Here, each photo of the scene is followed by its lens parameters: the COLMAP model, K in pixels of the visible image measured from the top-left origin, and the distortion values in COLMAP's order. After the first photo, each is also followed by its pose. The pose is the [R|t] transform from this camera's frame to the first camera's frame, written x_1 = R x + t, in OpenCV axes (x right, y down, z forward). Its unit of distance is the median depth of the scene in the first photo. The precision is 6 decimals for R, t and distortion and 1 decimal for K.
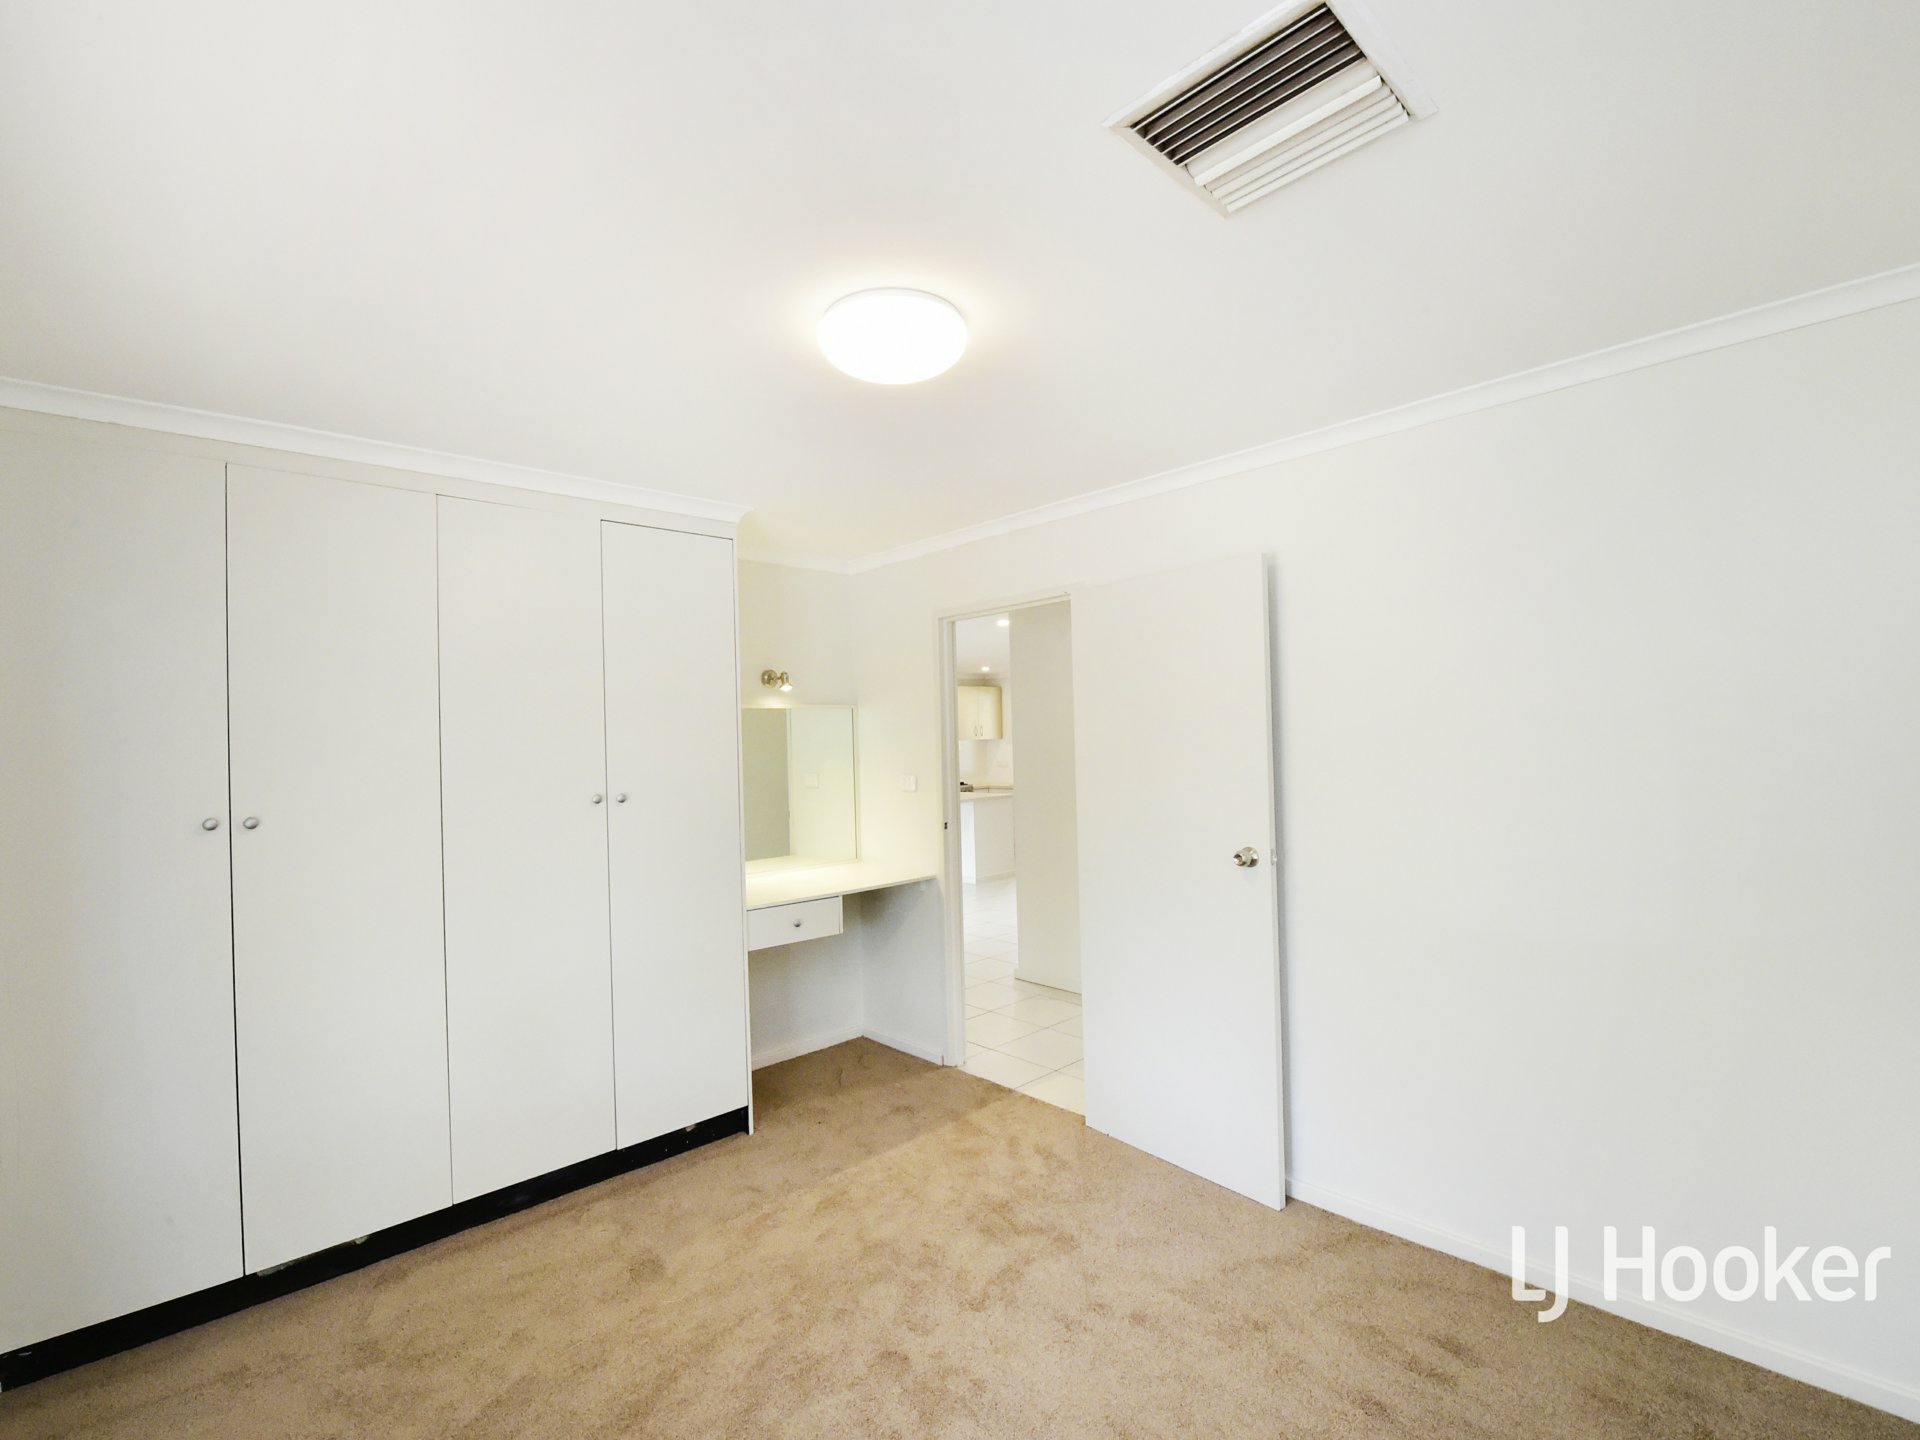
lens RADIAL K [[860.9, 0, 972.8], [0, 860.9, 729.8], [0, 0, 1]] dist [-0.018523, -0.001236]
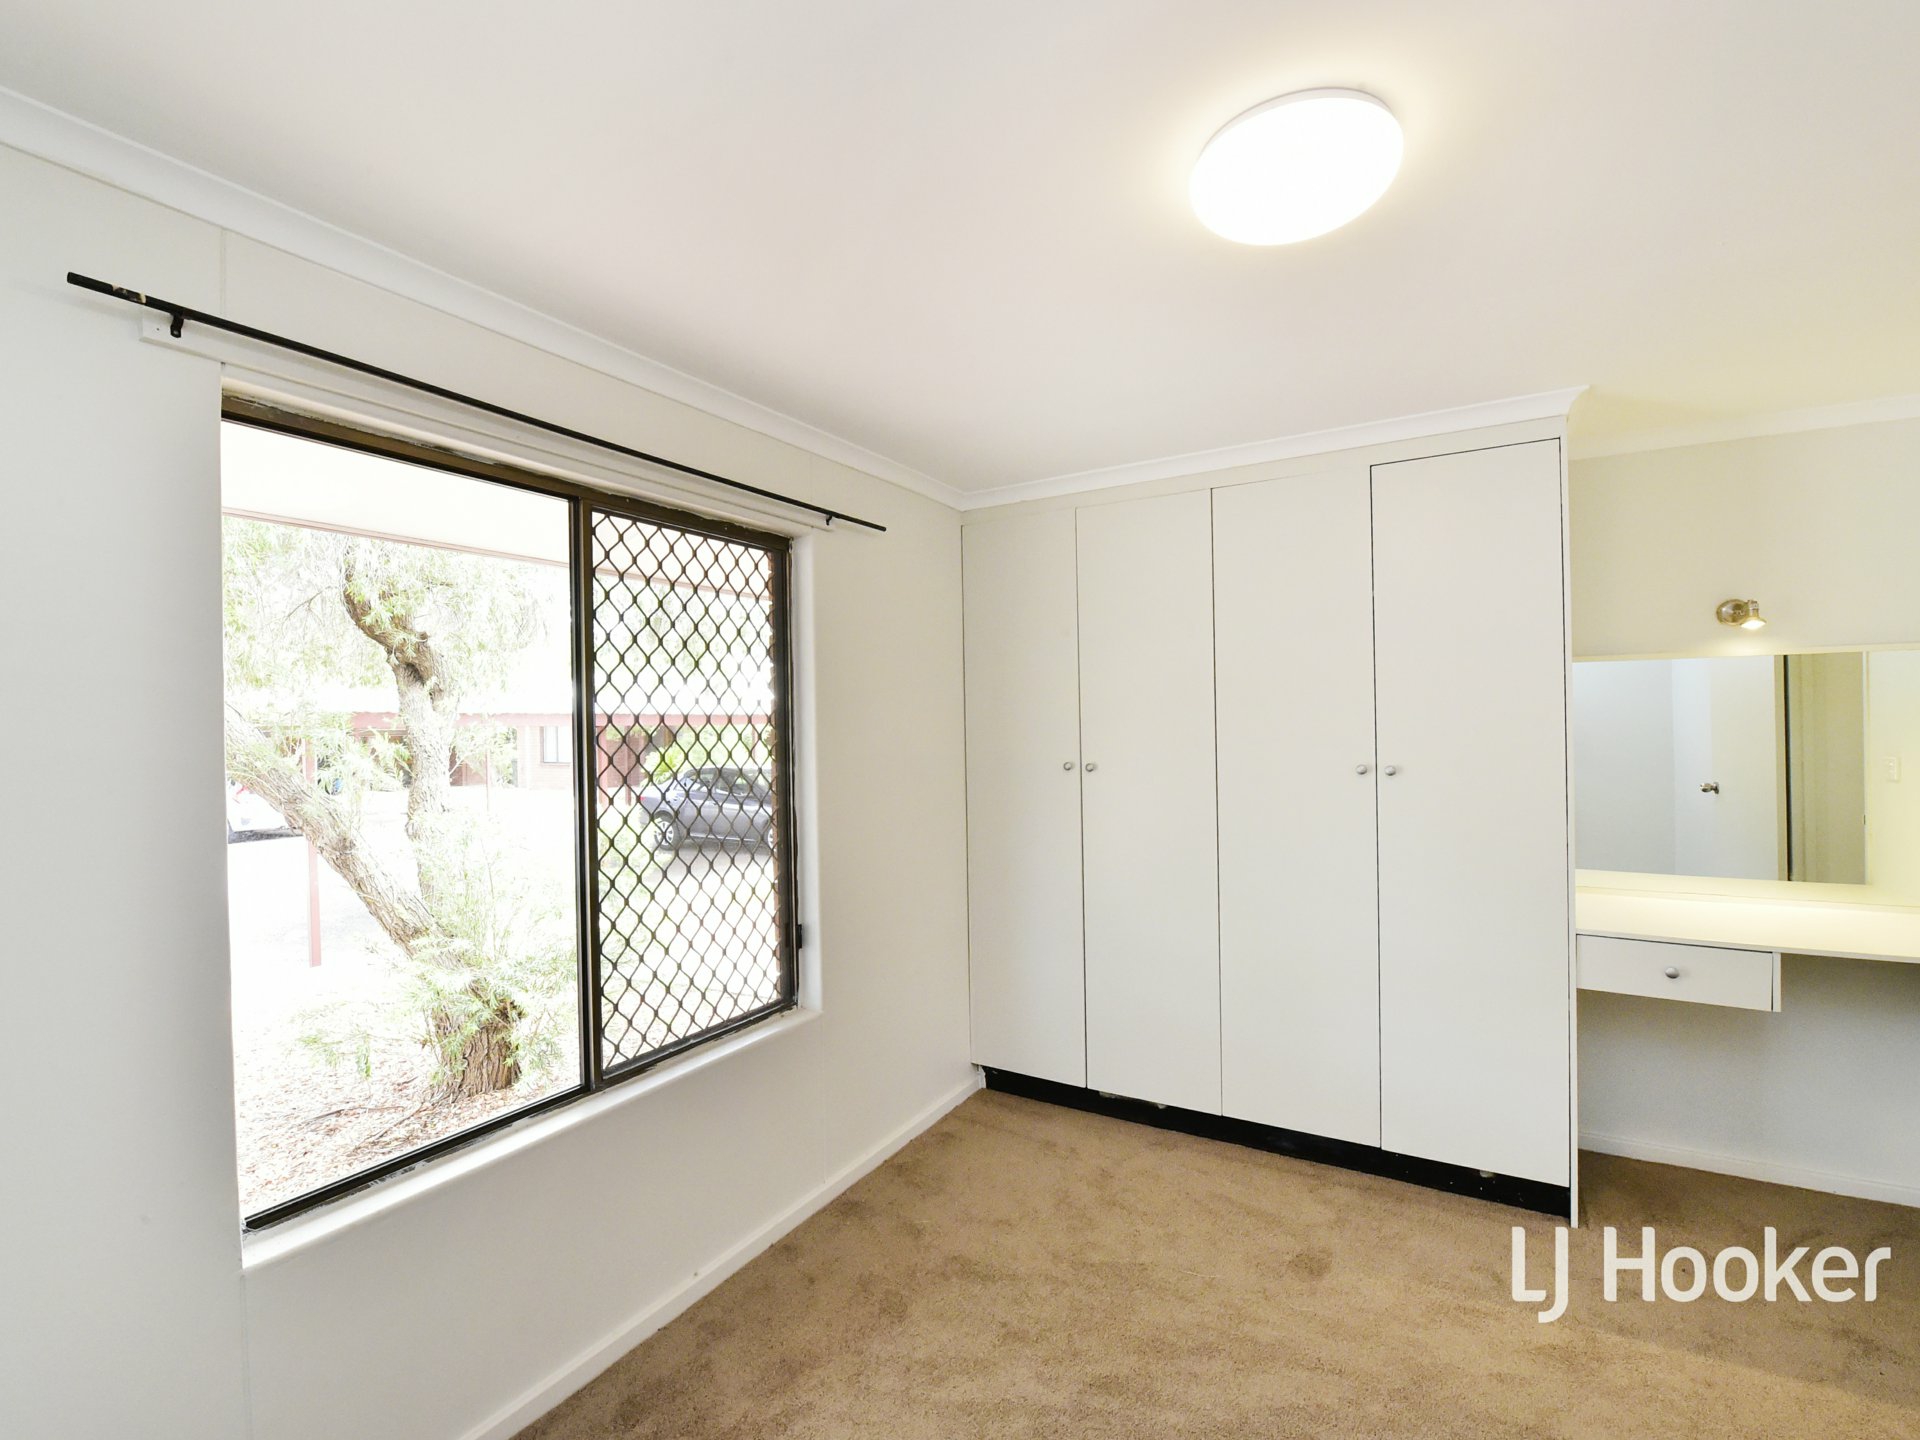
lens RADIAL K [[860.9, 0, 922.4], [0, 860.9, 736.3], [0, 0, 1]] dist [-0.018523, -0.001236]
pose [[0.264048, 0.037911, -0.963764, 0.333341], [0.021091, 0.998761, 0.045066, -0.008191], [0.964279, -0.032226, 0.262922, 0.295827]]
